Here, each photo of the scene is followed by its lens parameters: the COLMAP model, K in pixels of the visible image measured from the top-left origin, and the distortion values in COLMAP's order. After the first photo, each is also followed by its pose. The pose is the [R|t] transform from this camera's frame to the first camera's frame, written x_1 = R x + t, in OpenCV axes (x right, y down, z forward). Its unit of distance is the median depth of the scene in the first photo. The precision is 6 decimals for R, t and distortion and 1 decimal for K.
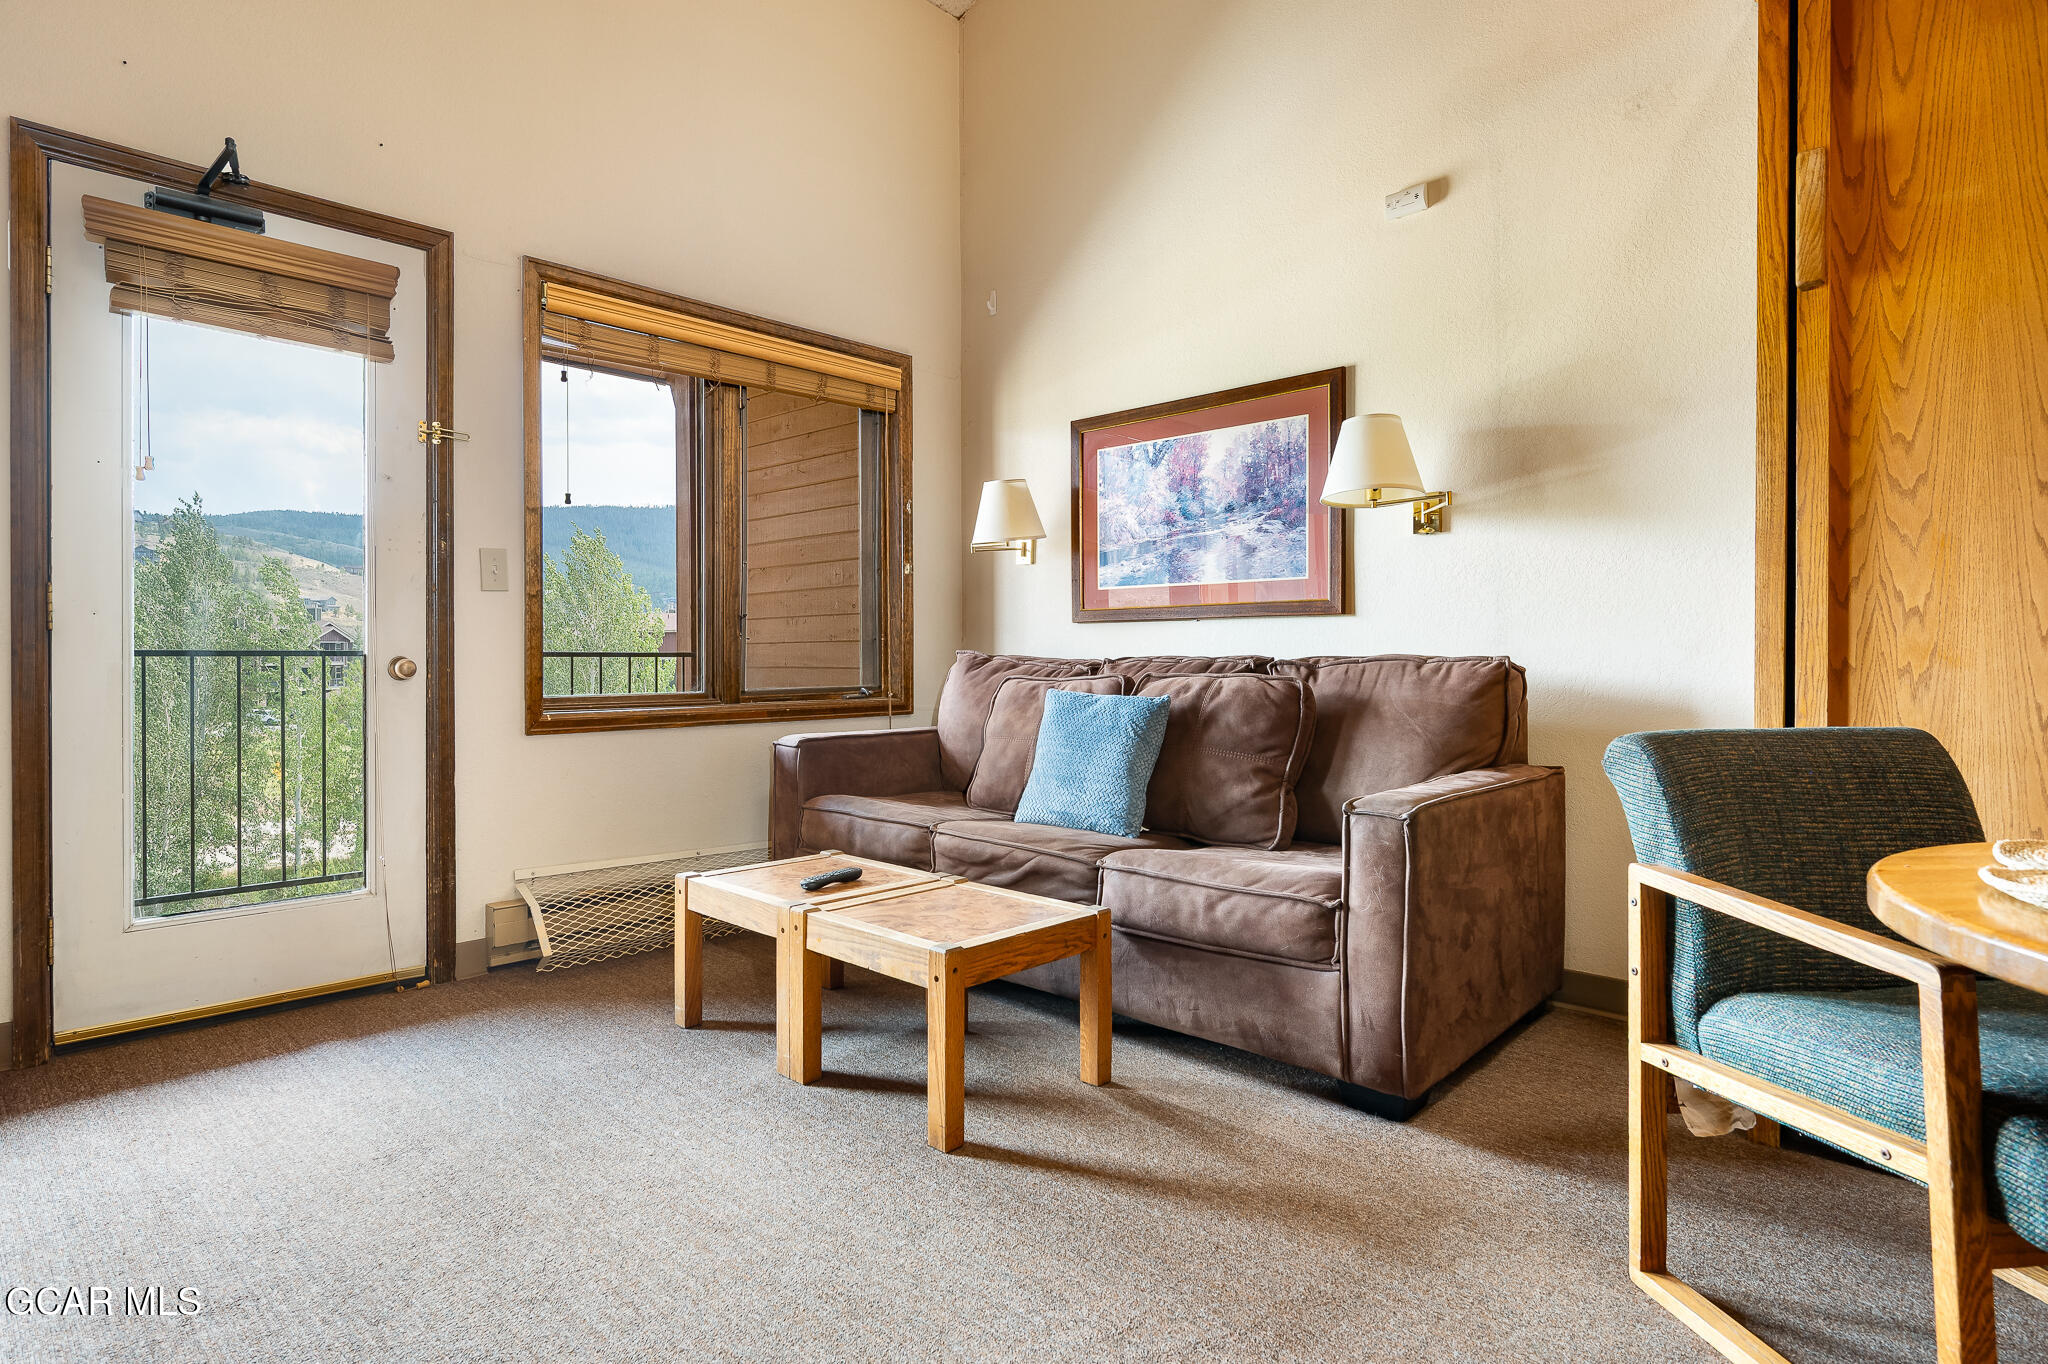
lens RADIAL K [[1069.2, 0, 919.2], [0, 1069.2, 654.8], [0, 0, 1]] dist [-0.001390, -0.000468]
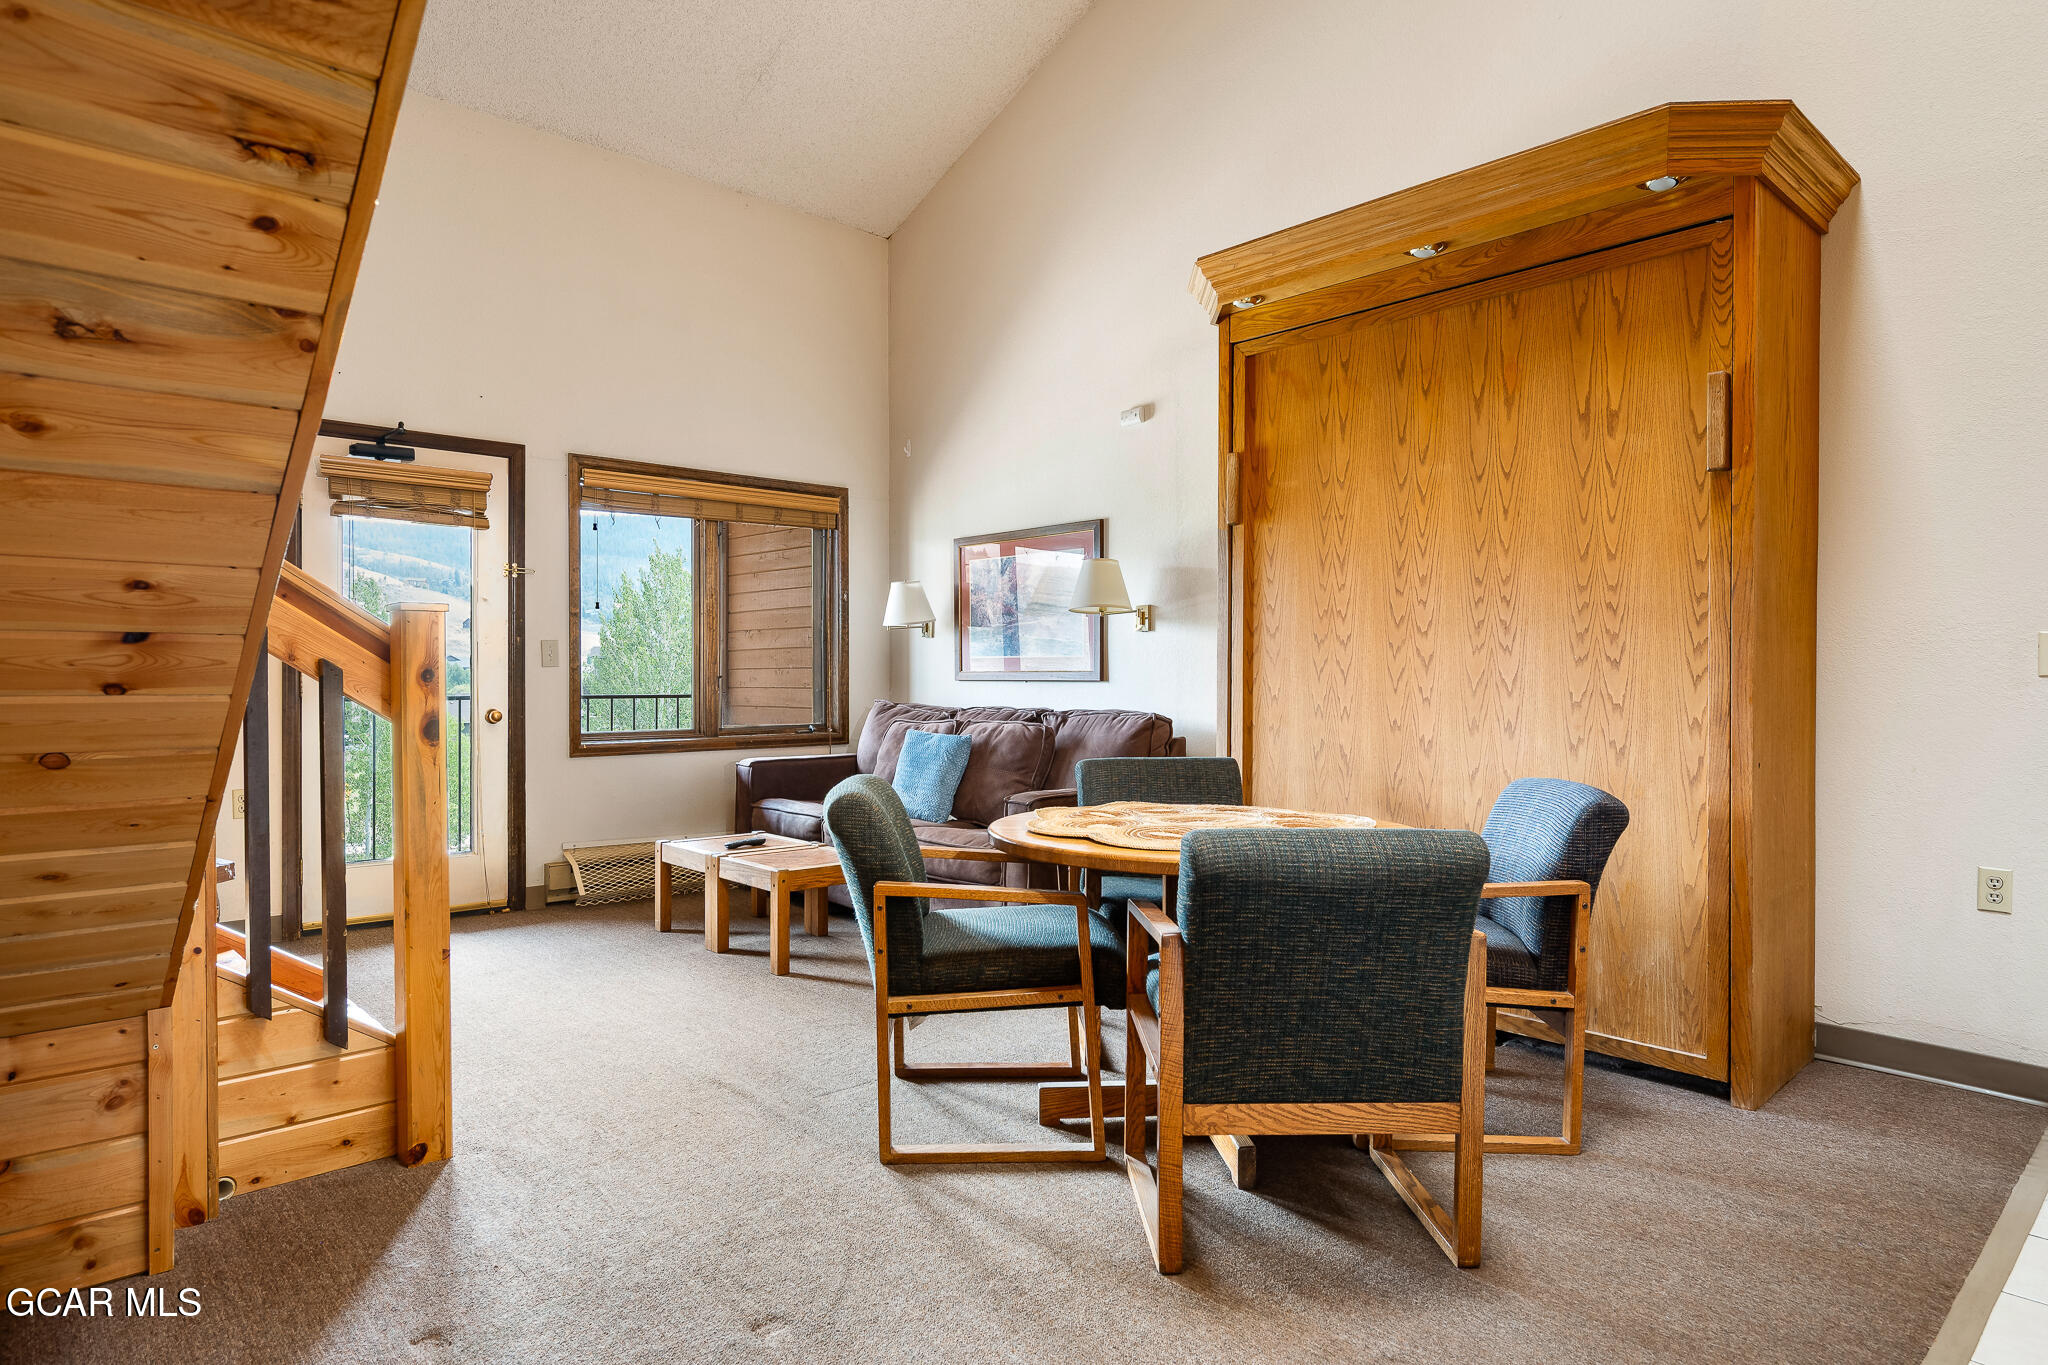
lens RADIAL K [[1184.4, 0, 964.1], [0, 1184.4, 670.3], [0, 0, 1]] dist [-0.003379, 0.001772]
pose [[0.998563, 0.000230, -0.053589, 0.314608], [-0.000351, 0.999997, -0.002249, -0.052786], [0.053589, 0.002264, 0.998561, -0.732186]]
